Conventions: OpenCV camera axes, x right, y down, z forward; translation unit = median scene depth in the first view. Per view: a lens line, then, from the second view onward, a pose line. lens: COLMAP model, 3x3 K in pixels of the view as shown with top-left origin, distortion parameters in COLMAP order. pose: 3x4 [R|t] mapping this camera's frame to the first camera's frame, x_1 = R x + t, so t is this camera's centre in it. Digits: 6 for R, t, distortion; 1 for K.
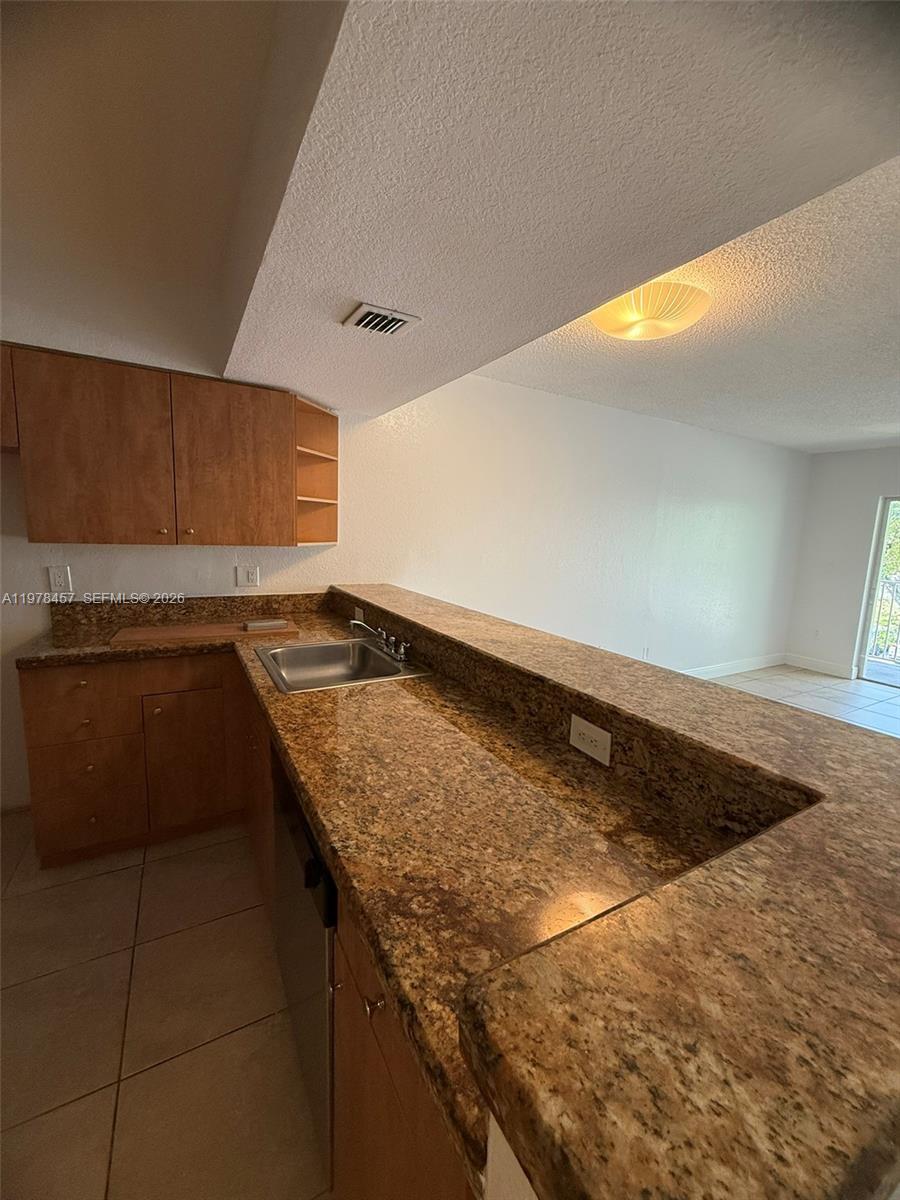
lens RADIAL K [[478.3, 0, 449.9], [0, 478.3, 597.3], [0, 0, 1]] dist [0.000295, 0.000001]
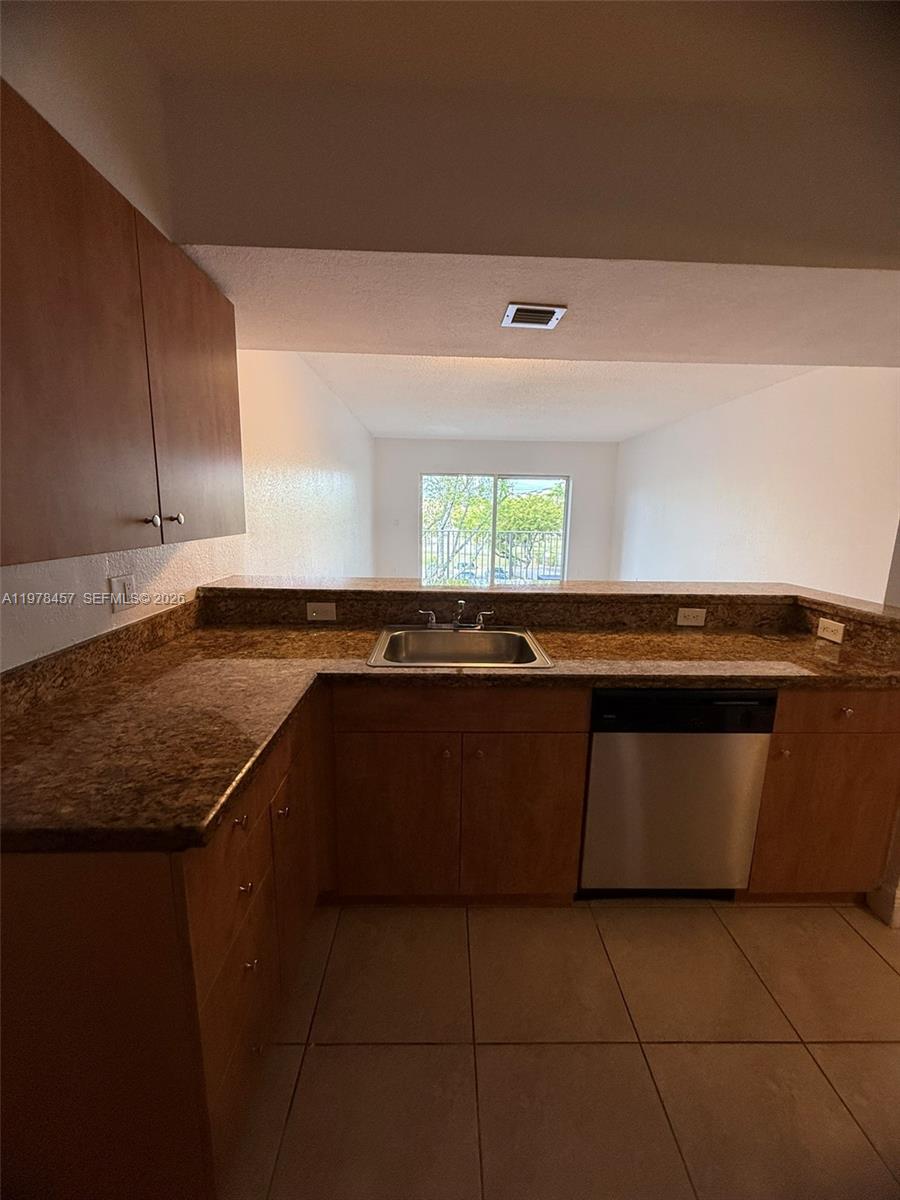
lens RADIAL K [[478.3, 0, 449.9], [0, 478.3, 597.3], [0, 0, 1]] dist [0.000295, 0.000001]
pose [[0.471476, -0.190898, 0.860969, -3.698774], [0.122251, 0.981012, 0.150569, -0.384971], [-0.873364, 0.034264, 0.485861, 1.875540]]
